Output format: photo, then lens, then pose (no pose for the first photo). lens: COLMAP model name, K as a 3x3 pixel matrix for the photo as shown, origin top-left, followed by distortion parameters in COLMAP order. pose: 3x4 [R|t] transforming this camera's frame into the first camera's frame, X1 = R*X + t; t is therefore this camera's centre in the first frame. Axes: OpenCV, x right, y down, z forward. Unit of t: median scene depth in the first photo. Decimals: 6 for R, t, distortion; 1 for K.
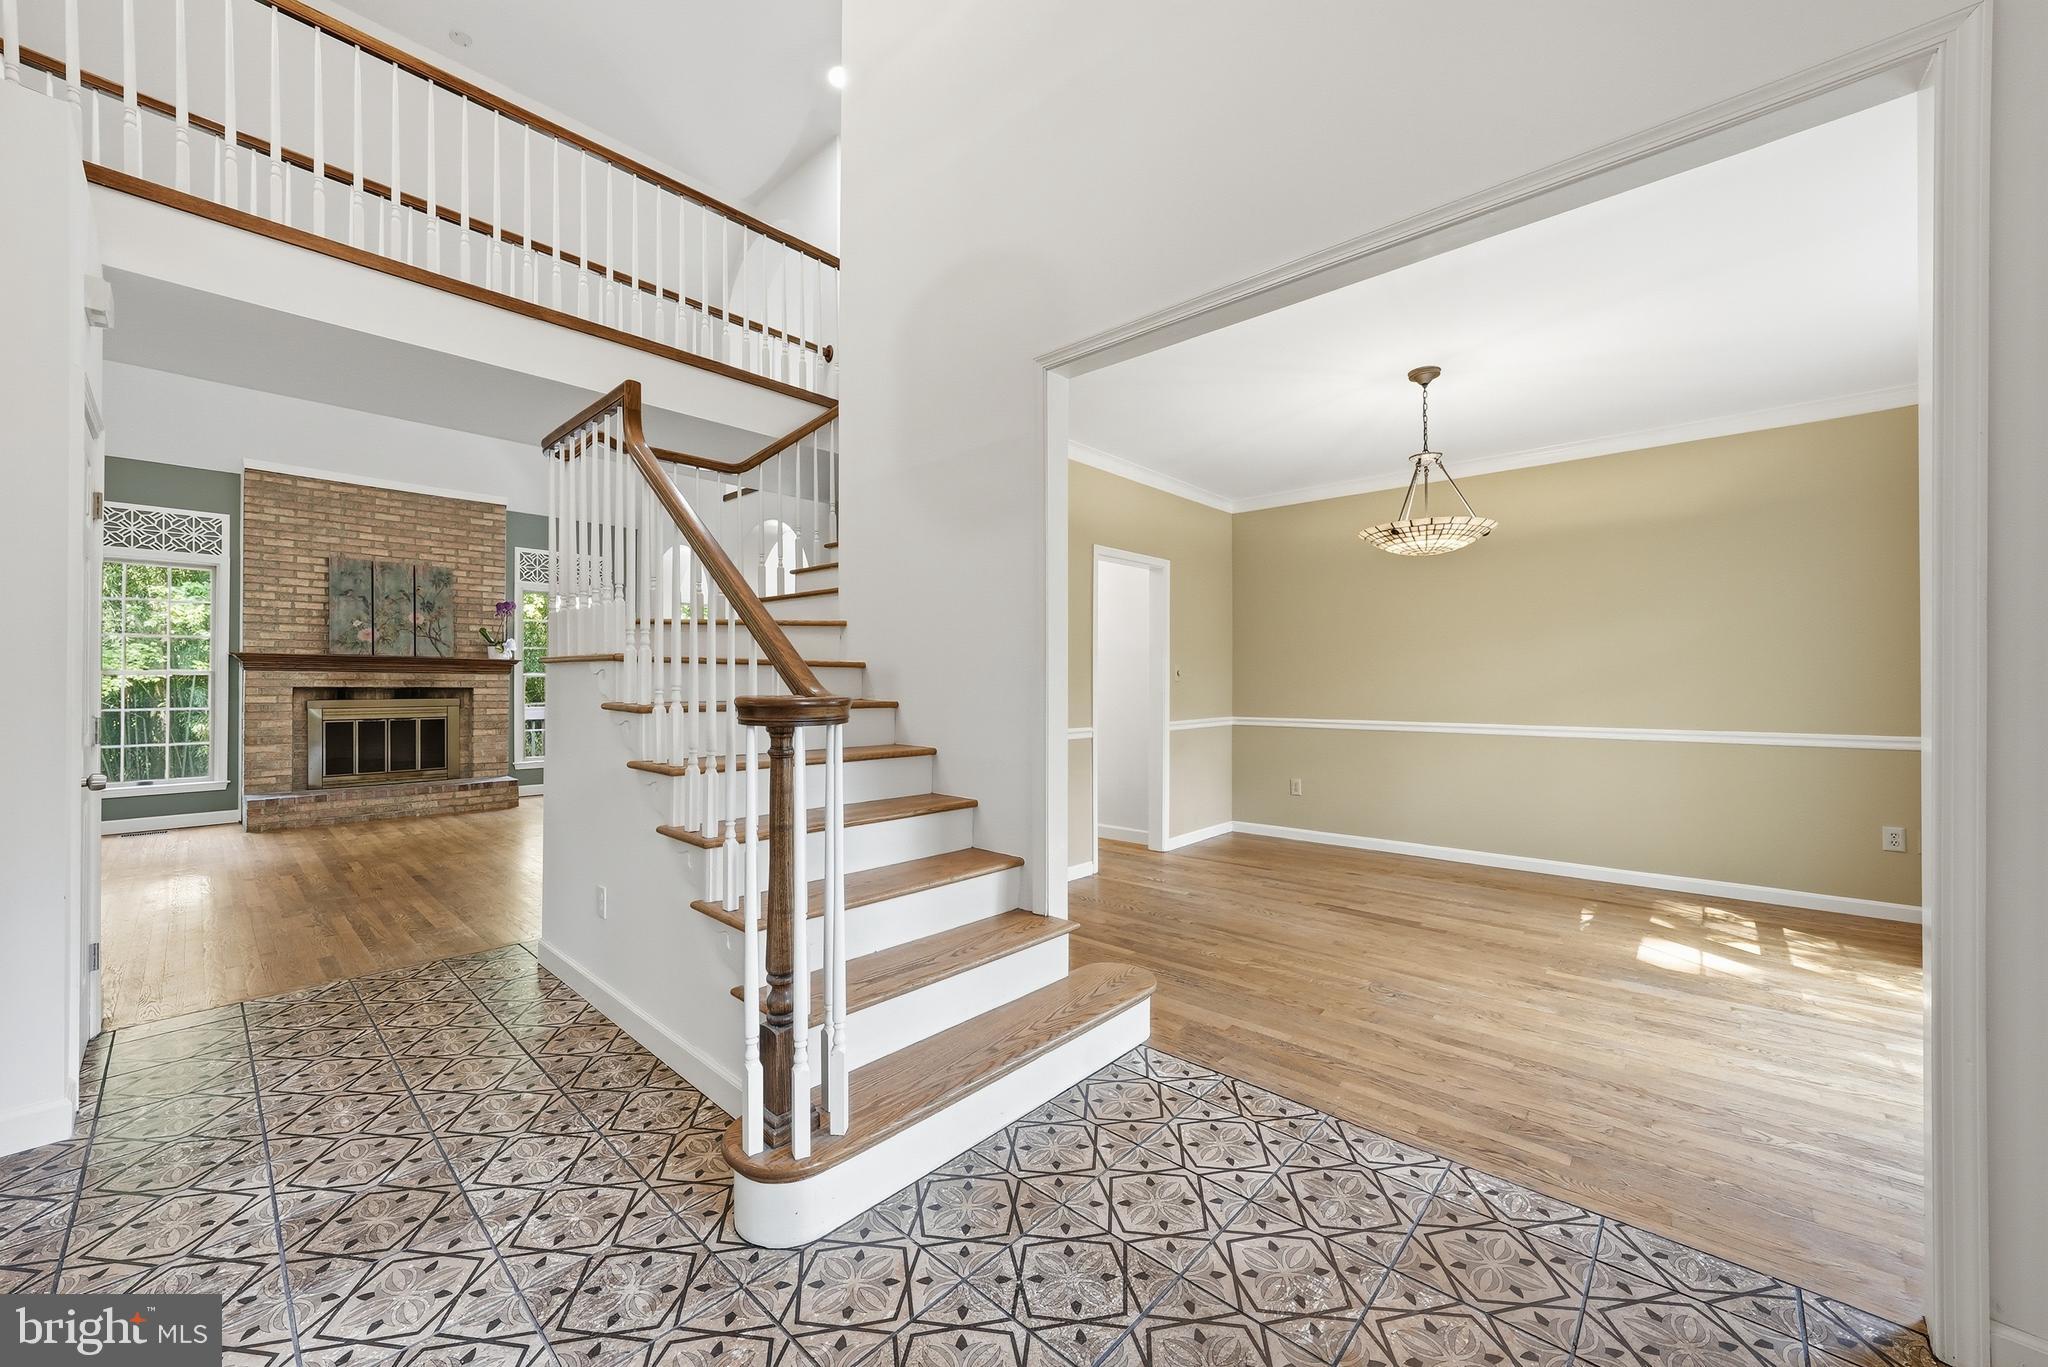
lens RADIAL K [[772.5, 0, 1024.0], [0, 772.5, 683.5], [0, 0, 1]] dist [-0.002190, -0.000076]
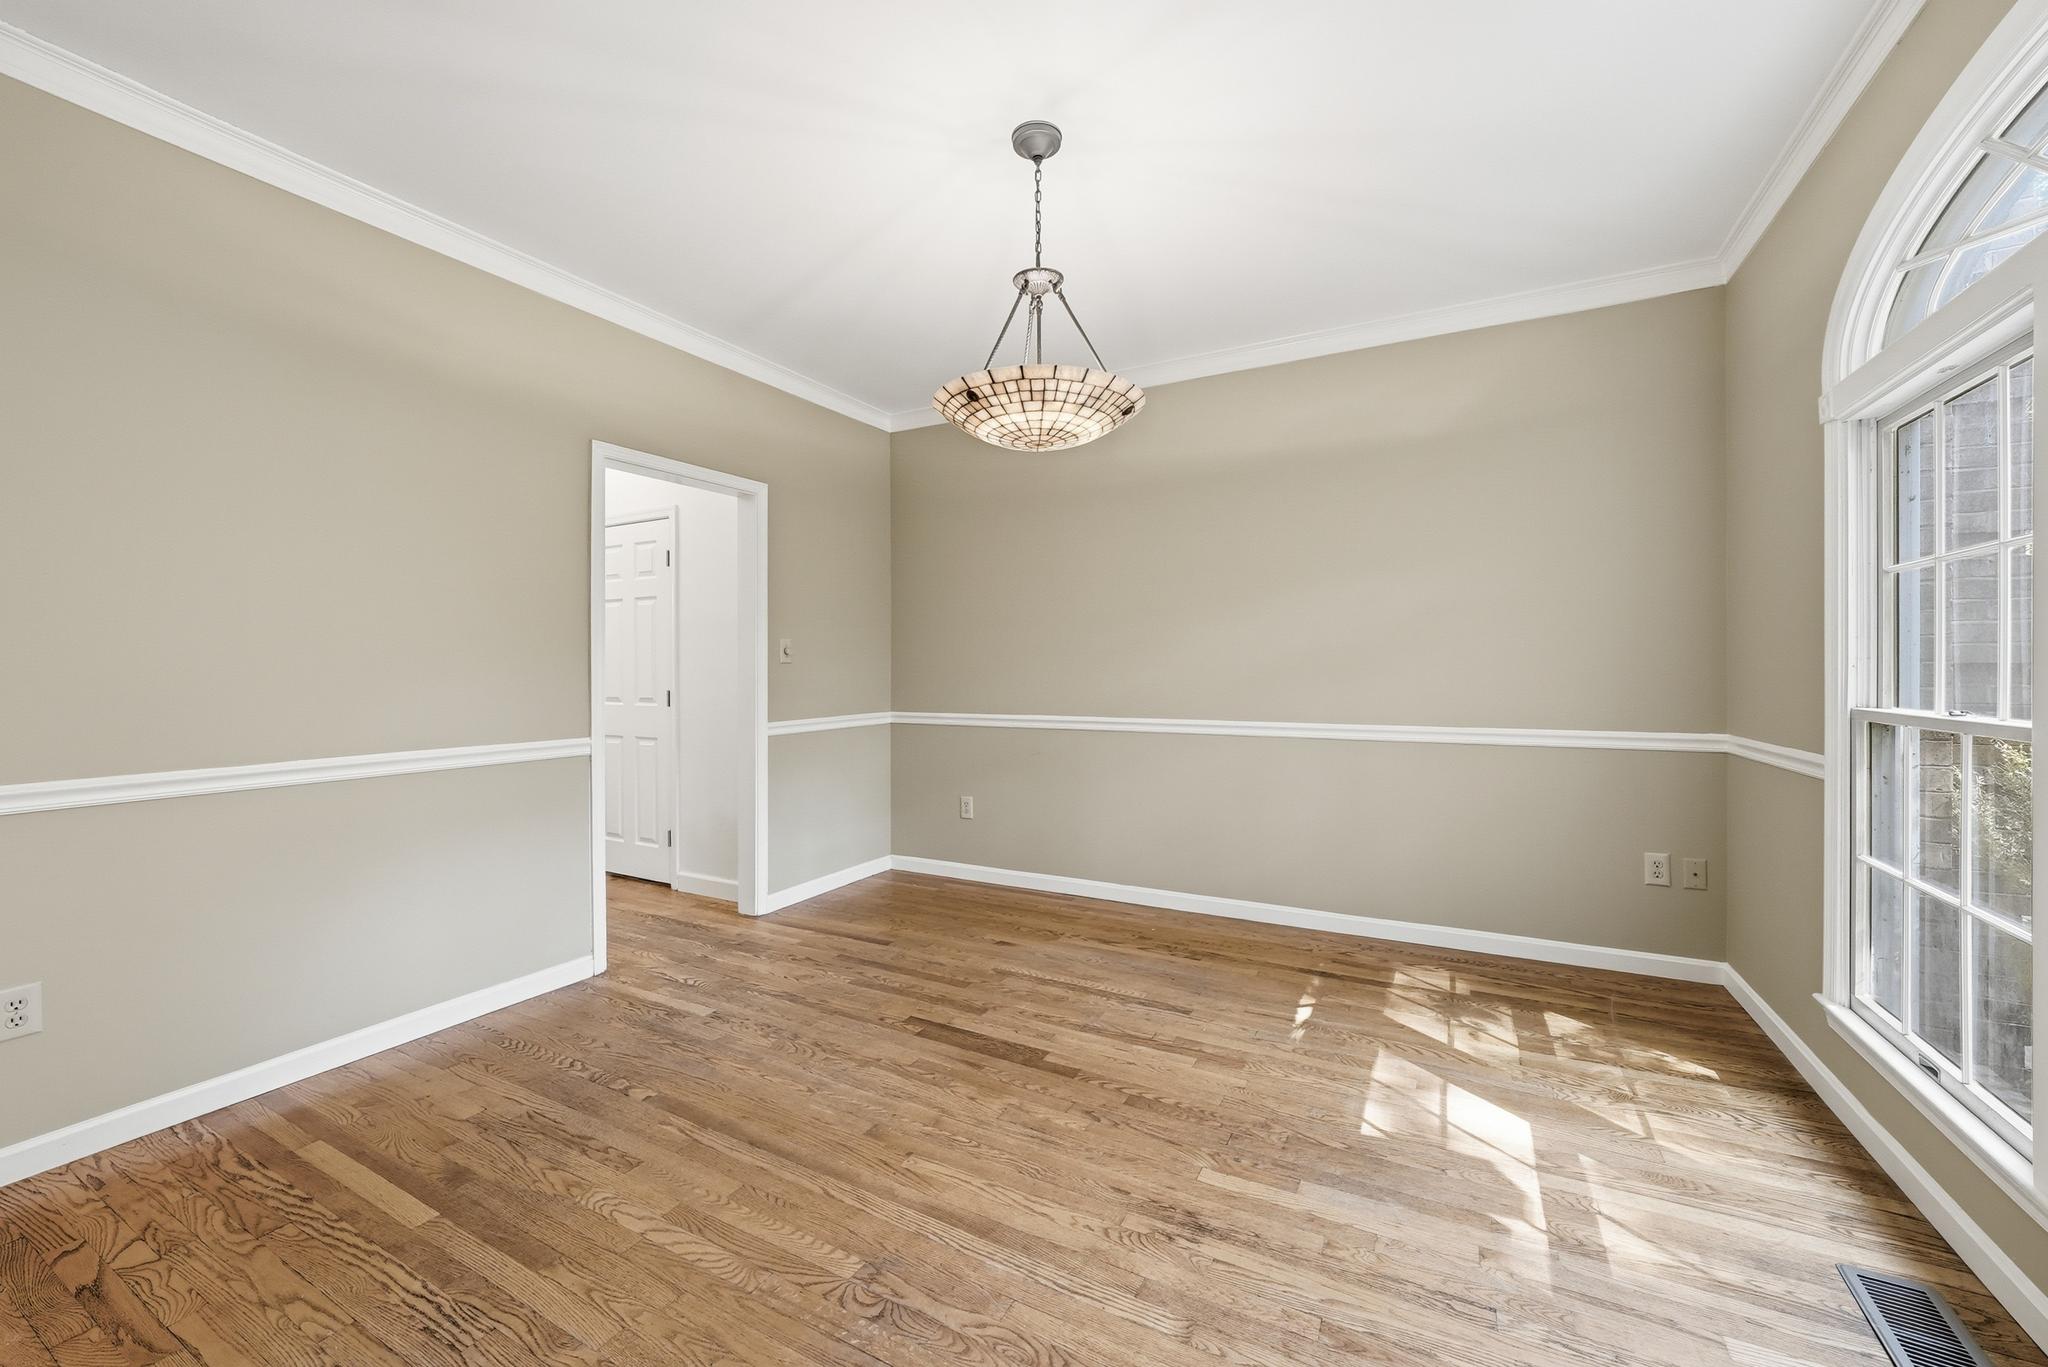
lens RADIAL K [[800.3, 0, 1015.0], [0, 800.3, 671.5], [0, 0, 1]] dist [0.000155, 0.000047]
pose [[0.974633, -0.001447, 0.223806, 0.341778], [0.000843, 0.999996, 0.002794, 0.004197], [-0.223809, -0.002535, 0.974630, 0.379681]]
